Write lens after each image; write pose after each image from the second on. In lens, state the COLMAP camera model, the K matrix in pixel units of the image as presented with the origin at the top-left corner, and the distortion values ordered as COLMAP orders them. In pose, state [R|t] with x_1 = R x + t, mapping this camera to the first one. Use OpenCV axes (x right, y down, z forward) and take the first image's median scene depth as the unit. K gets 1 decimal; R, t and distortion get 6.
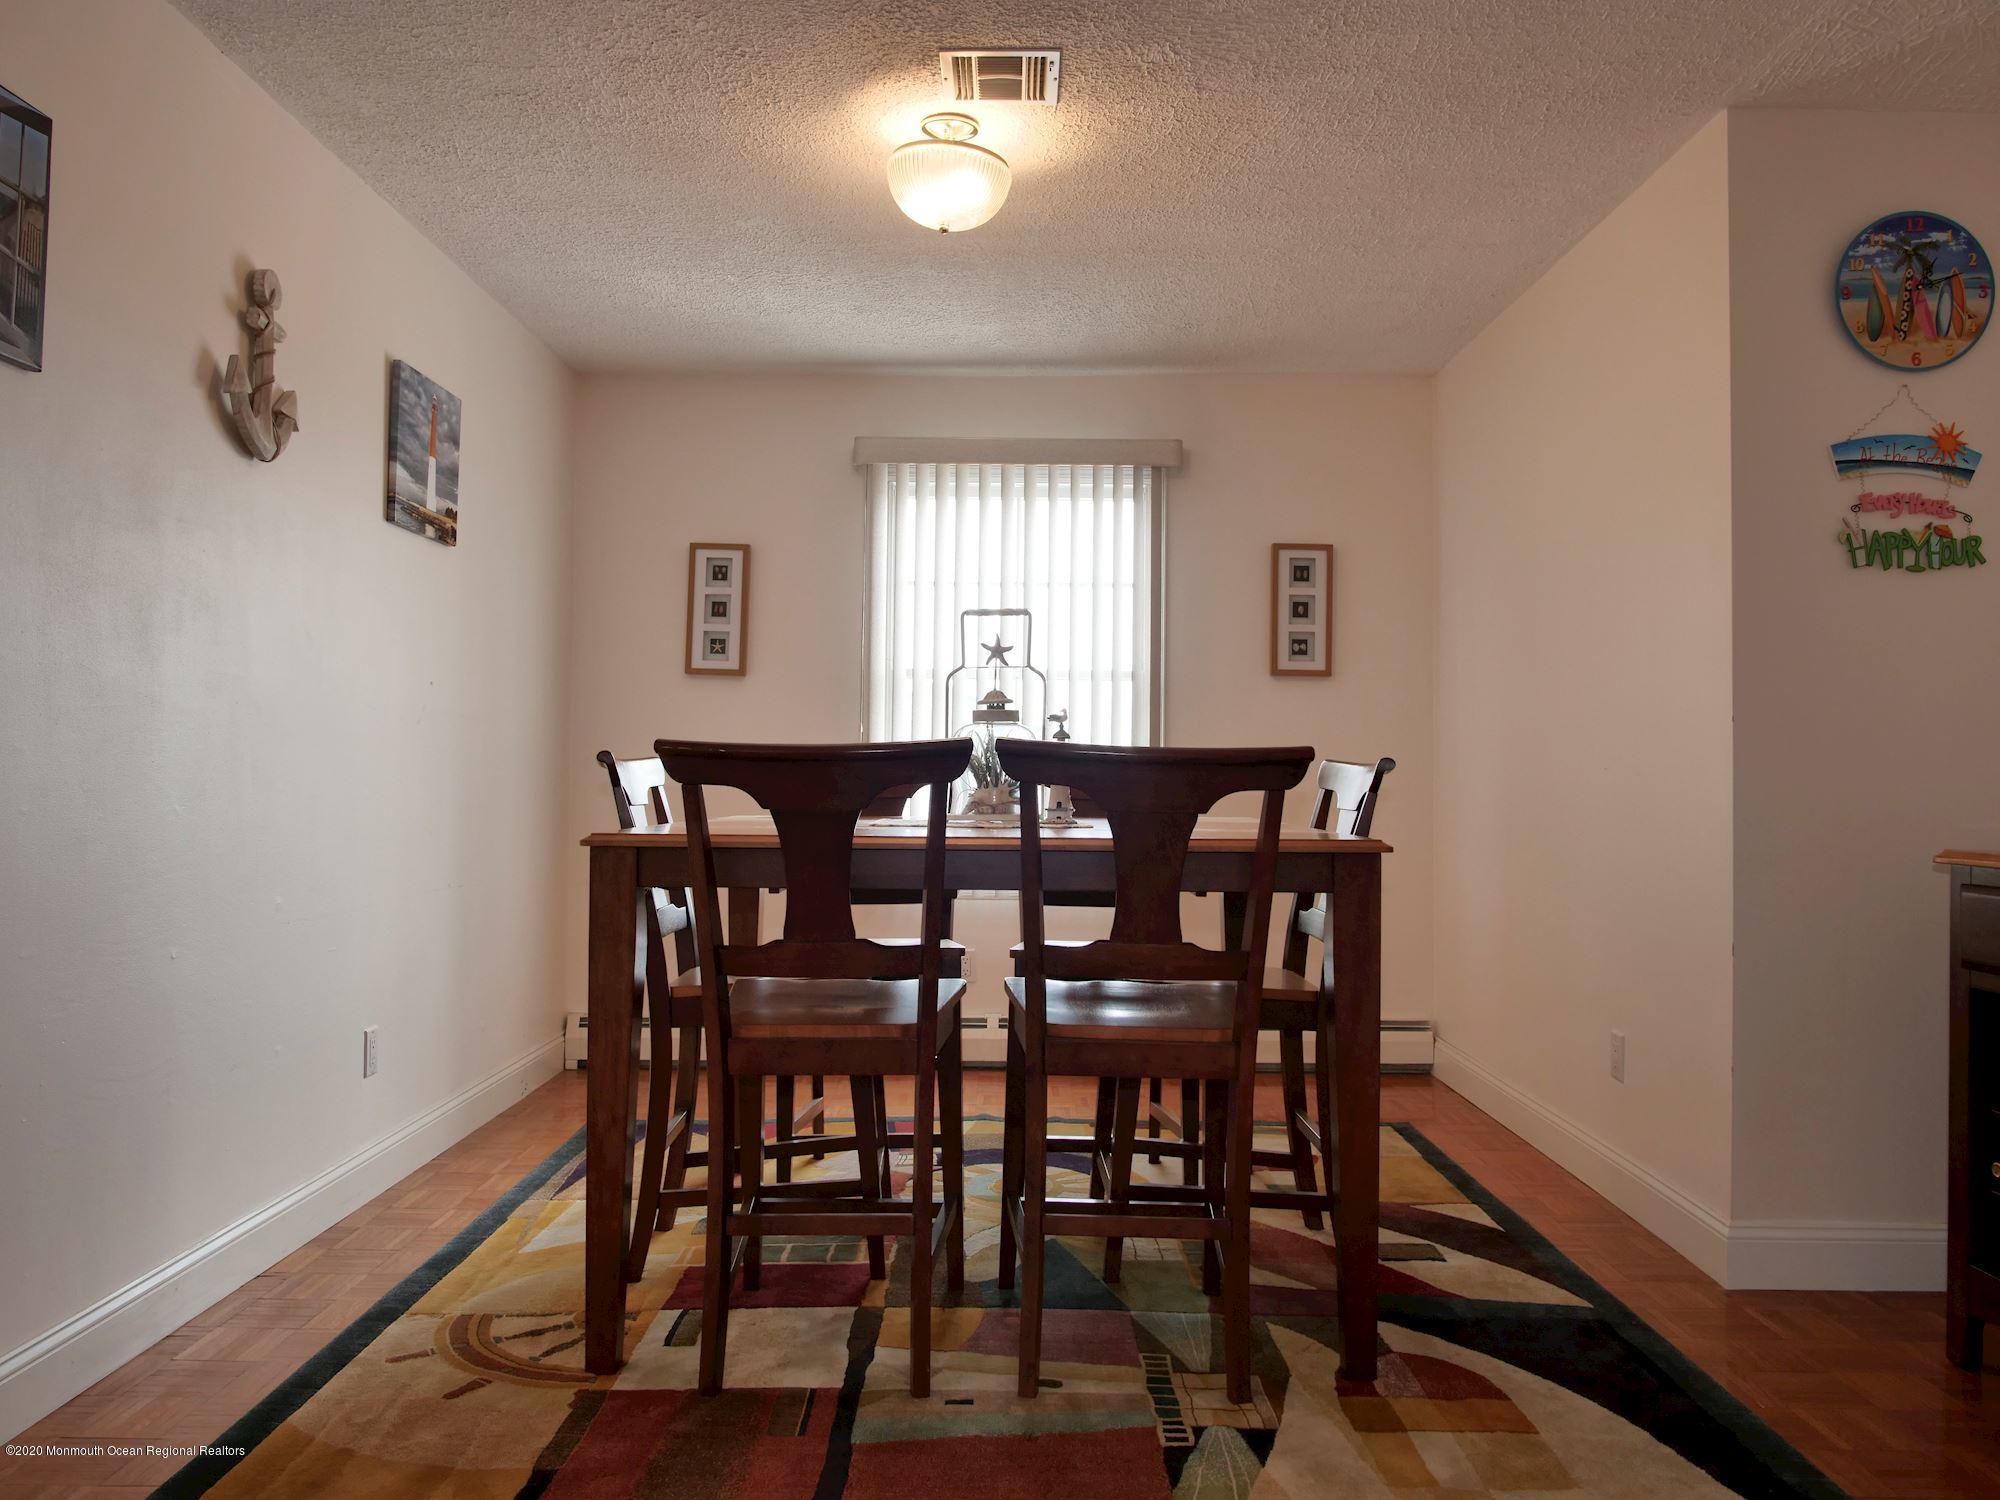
lens RADIAL K [[1470.9, 0, 989.2], [0, 1470.9, 745.2], [0, 0, 1]] dist [-0.030551, 0.006761]
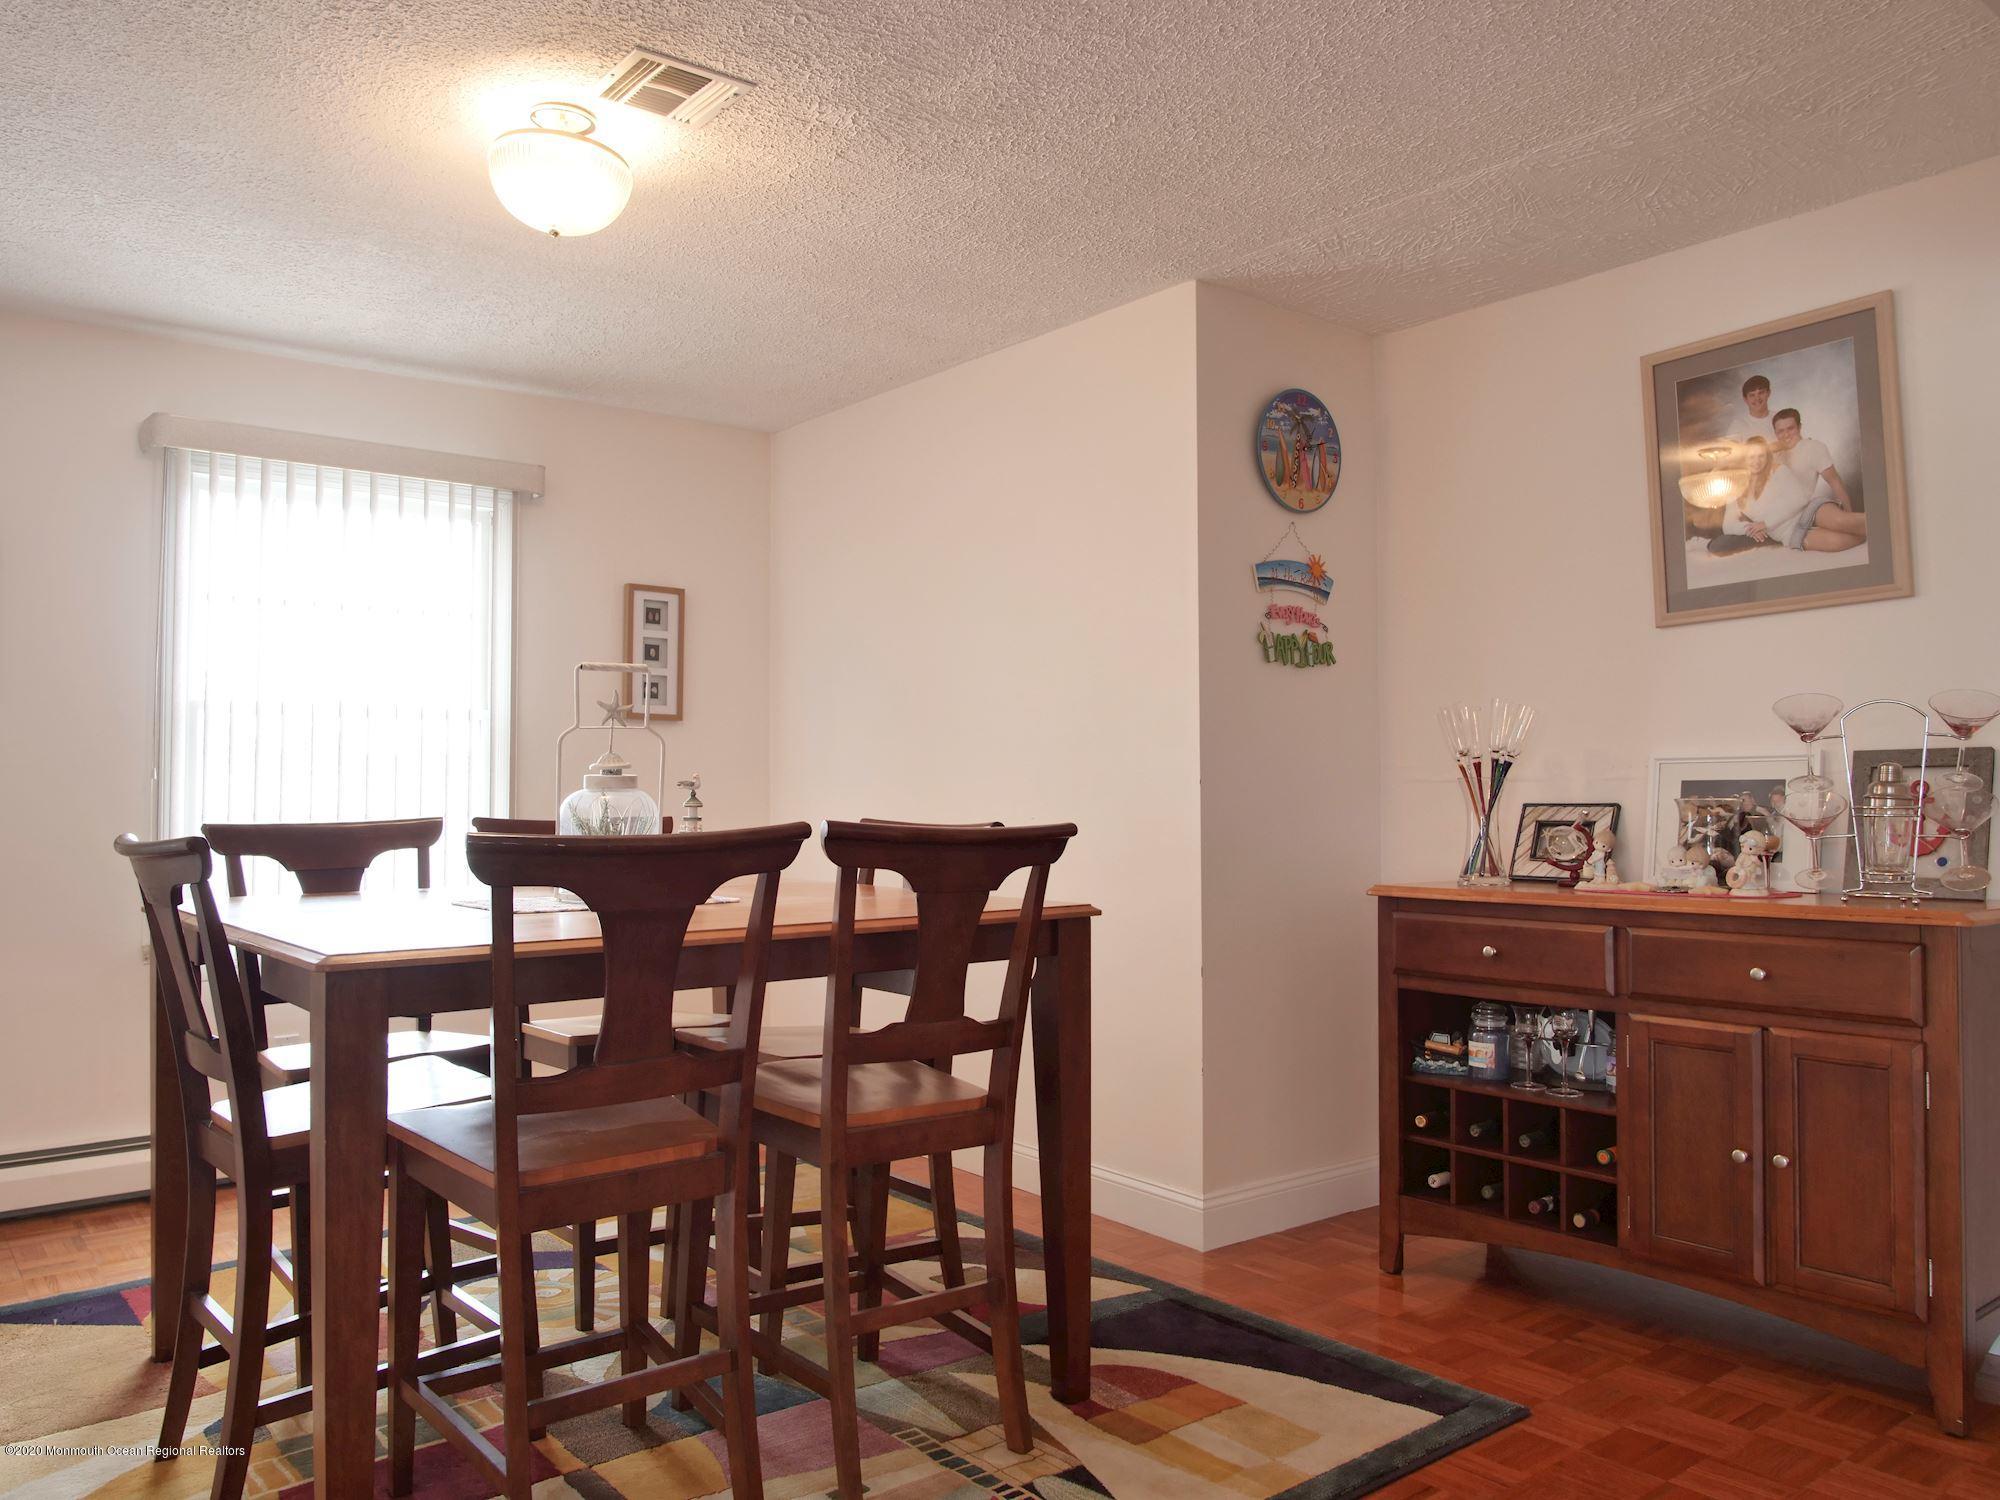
lens RADIAL K [[1470.9, 0, 1008.9], [0, 1470.9, 744.4], [0, 0, 1]] dist [-0.030551, 0.006761]
pose [[0.775385, 0.011060, 0.631391, -0.389157], [-0.003917, 0.999912, -0.012706, -0.033157], [-0.631476, 0.007379, 0.775360, 0.149286]]
